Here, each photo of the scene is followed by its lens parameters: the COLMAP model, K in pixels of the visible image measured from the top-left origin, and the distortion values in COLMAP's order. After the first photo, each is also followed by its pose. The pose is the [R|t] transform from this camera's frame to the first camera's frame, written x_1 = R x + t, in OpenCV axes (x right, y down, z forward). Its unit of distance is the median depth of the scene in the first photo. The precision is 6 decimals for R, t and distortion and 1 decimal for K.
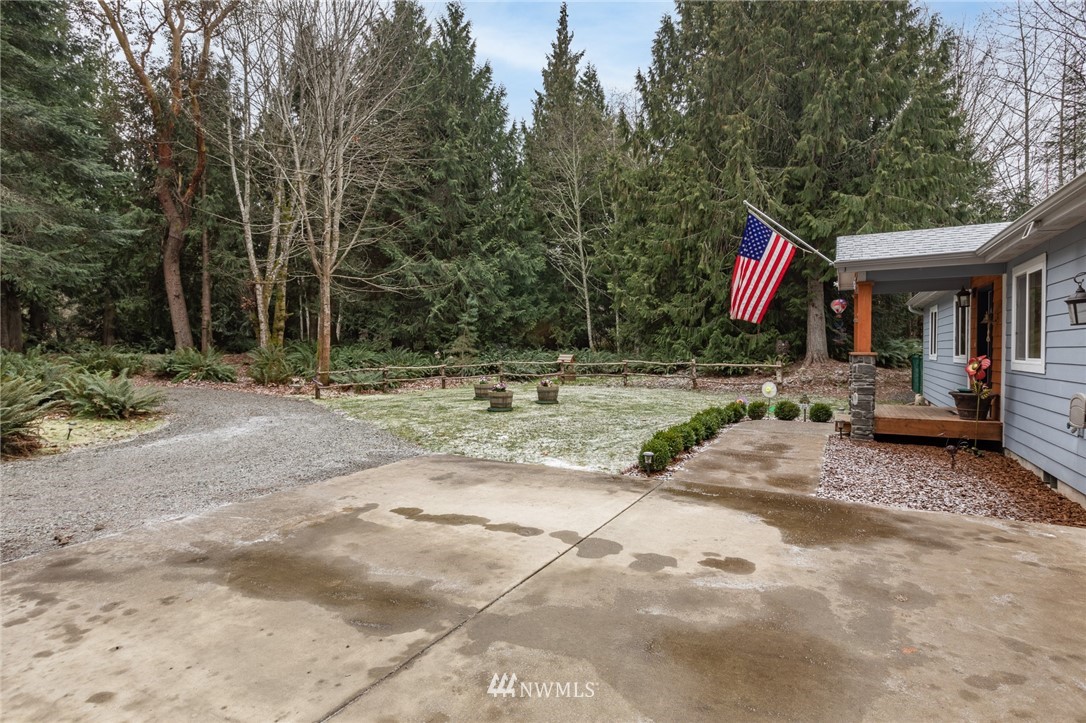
lens RADIAL K [[544.0, 0, 543.5], [0, 544.0, 352.4], [0, 0, 1]] dist [-0.000785, -0.000884]
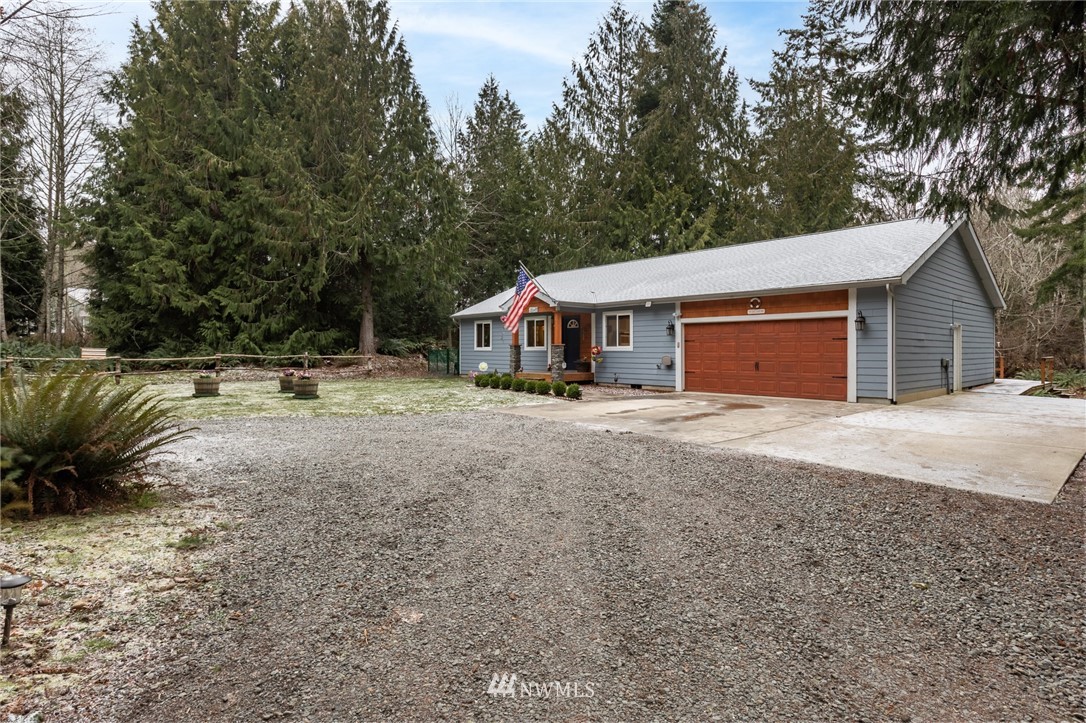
lens RADIAL K [[554.5, 0, 543.9], [0, 554.5, 363.2], [0, 0, 1]] dist [0.002088, 0.000130]
pose [[0.337160, -0.022744, 0.941173, -0.835828], [0.002526, 0.999726, 0.023254, 0.013420], [-0.941444, -0.005463, 0.337125, 0.162466]]
